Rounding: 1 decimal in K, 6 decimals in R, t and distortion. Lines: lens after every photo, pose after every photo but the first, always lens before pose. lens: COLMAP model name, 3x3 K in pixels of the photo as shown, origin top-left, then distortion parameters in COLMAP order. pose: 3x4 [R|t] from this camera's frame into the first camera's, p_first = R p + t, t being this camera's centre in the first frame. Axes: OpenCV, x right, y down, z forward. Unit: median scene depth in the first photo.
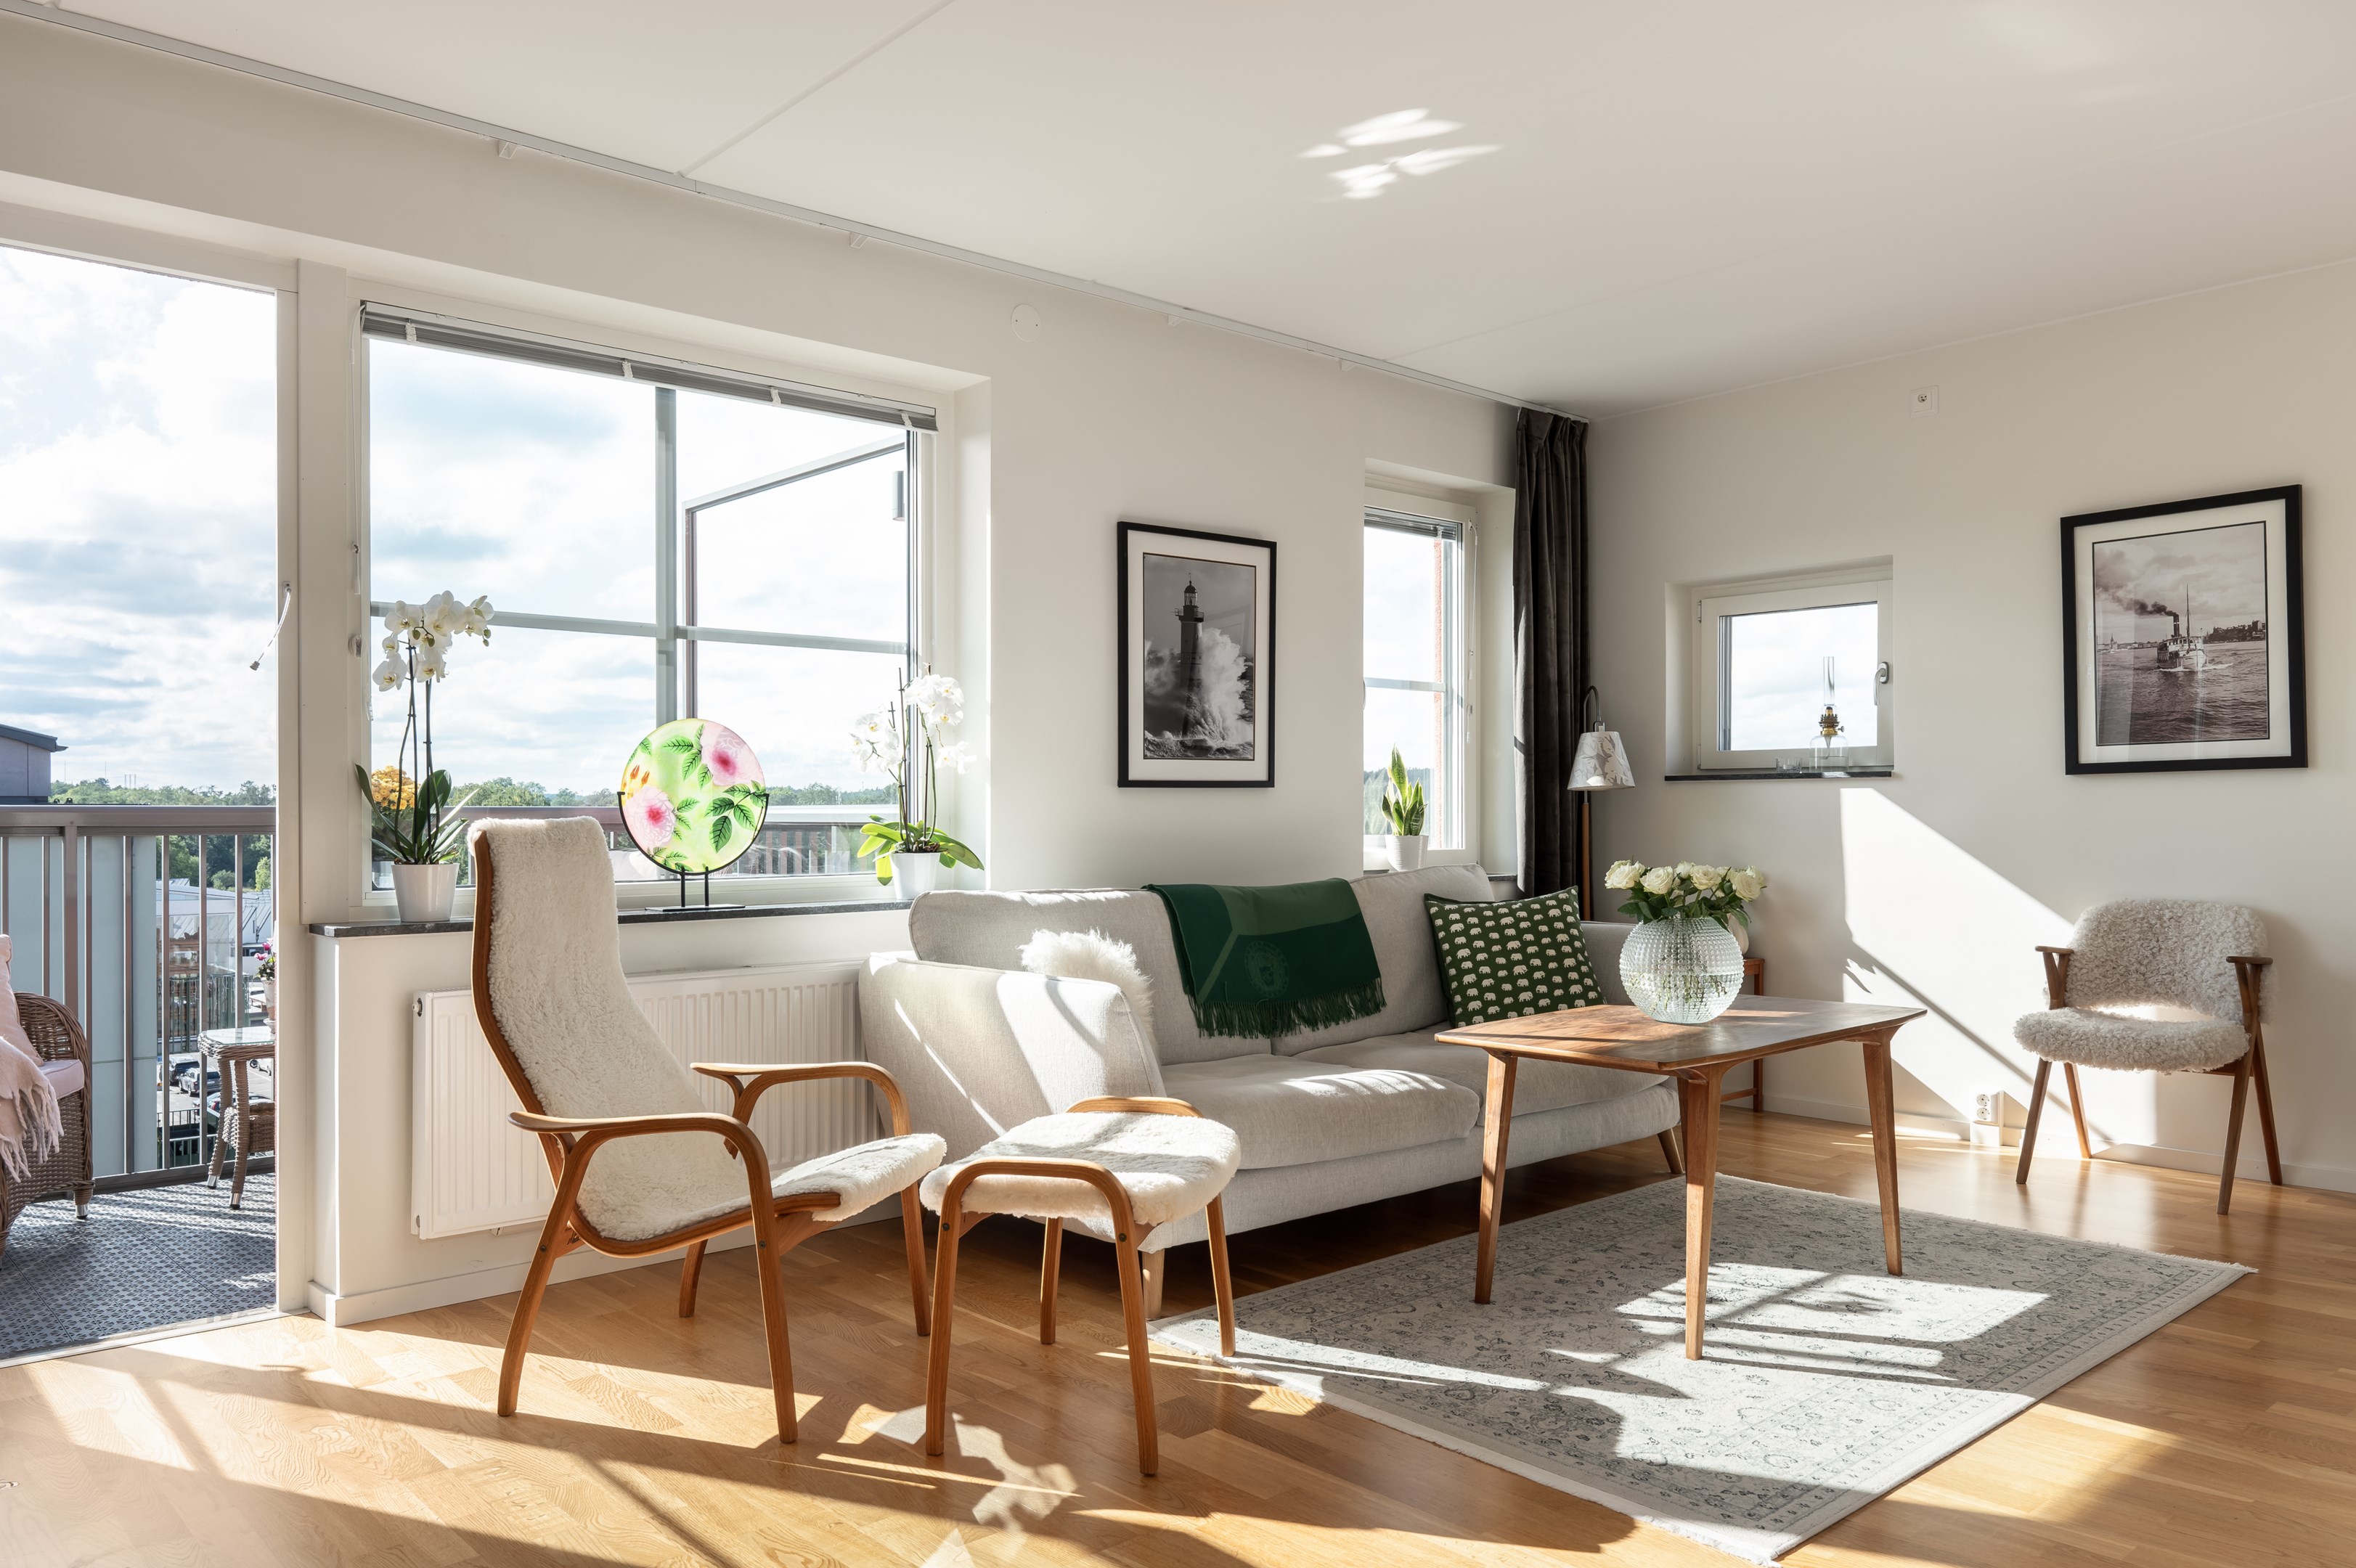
lens RADIAL K [[1688.6, 0, 1236.6], [0, 1688.6, 800.3], [0, 0, 1]] dist [0.009661, -0.014051]
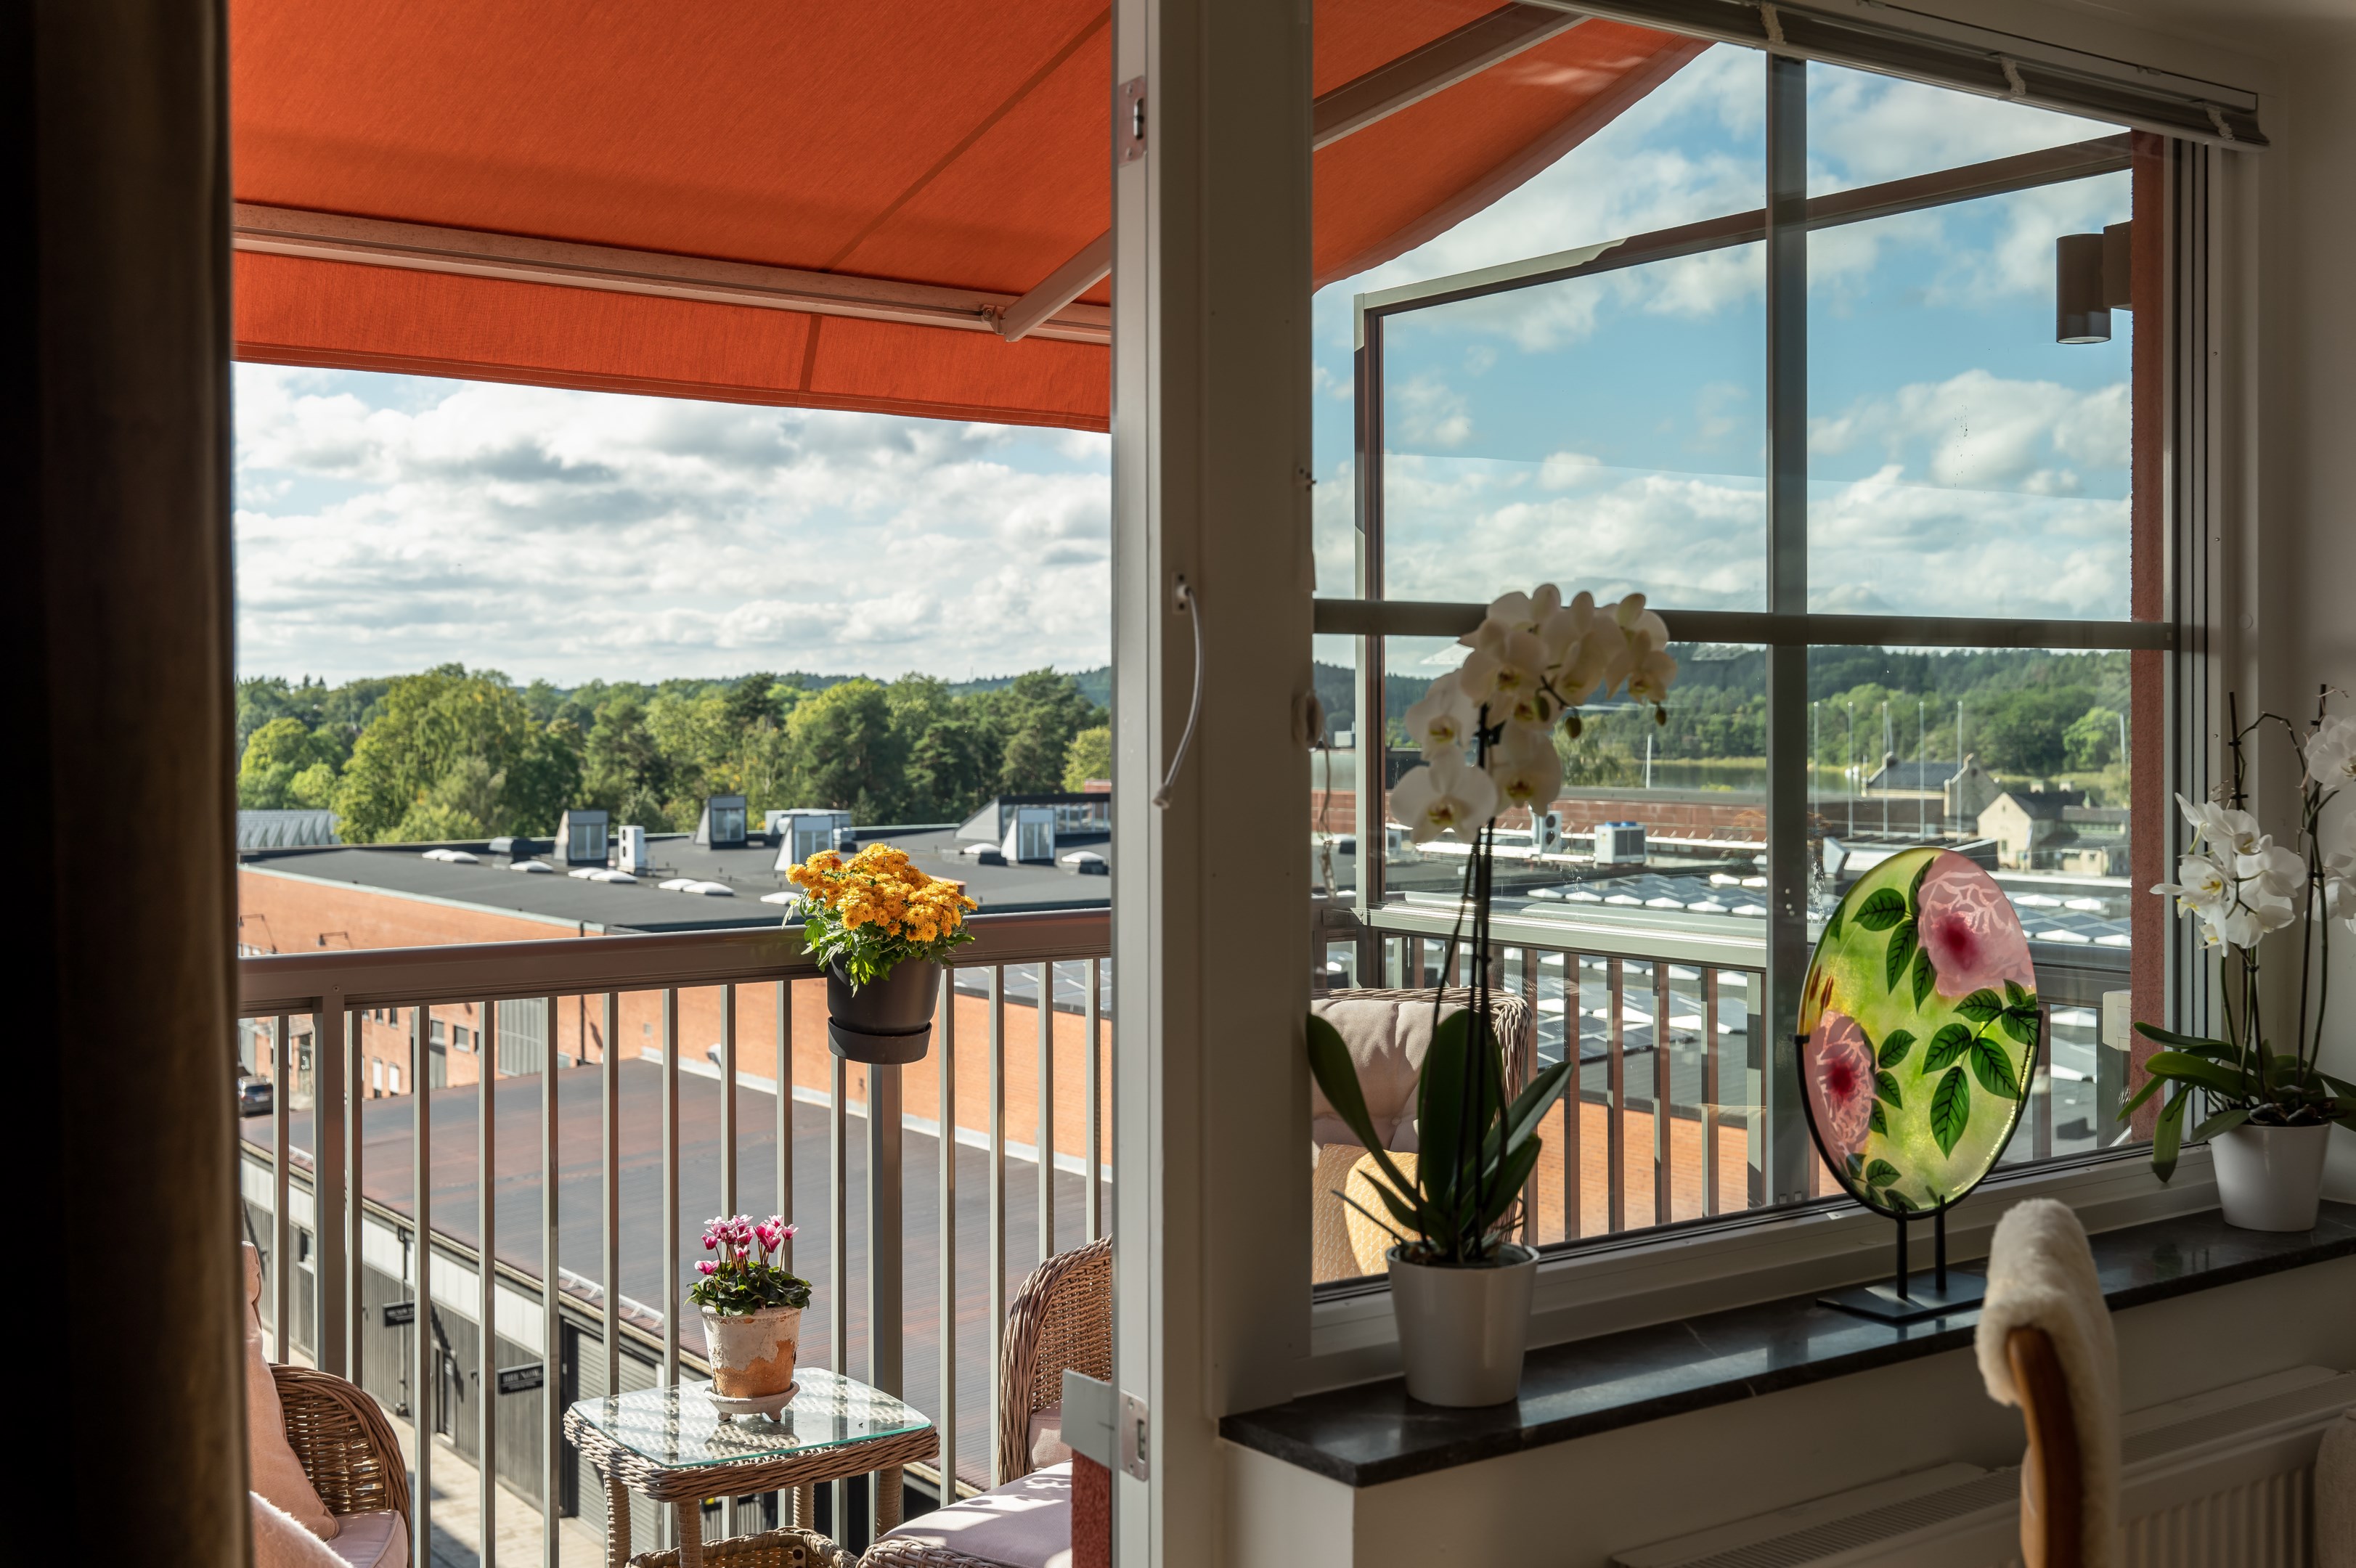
lens RADIAL K [[2587.9, 0, 1278.8], [0, 2587.9, 741.9], [0, 0, 1]] dist [-0.002151, 0.000000]
pose [[0.994851, 0.005059, -0.101218, -0.404836], [-0.003649, 0.999894, 0.014110, -0.080632], [0.101278, -0.013668, 0.994764, 0.338914]]
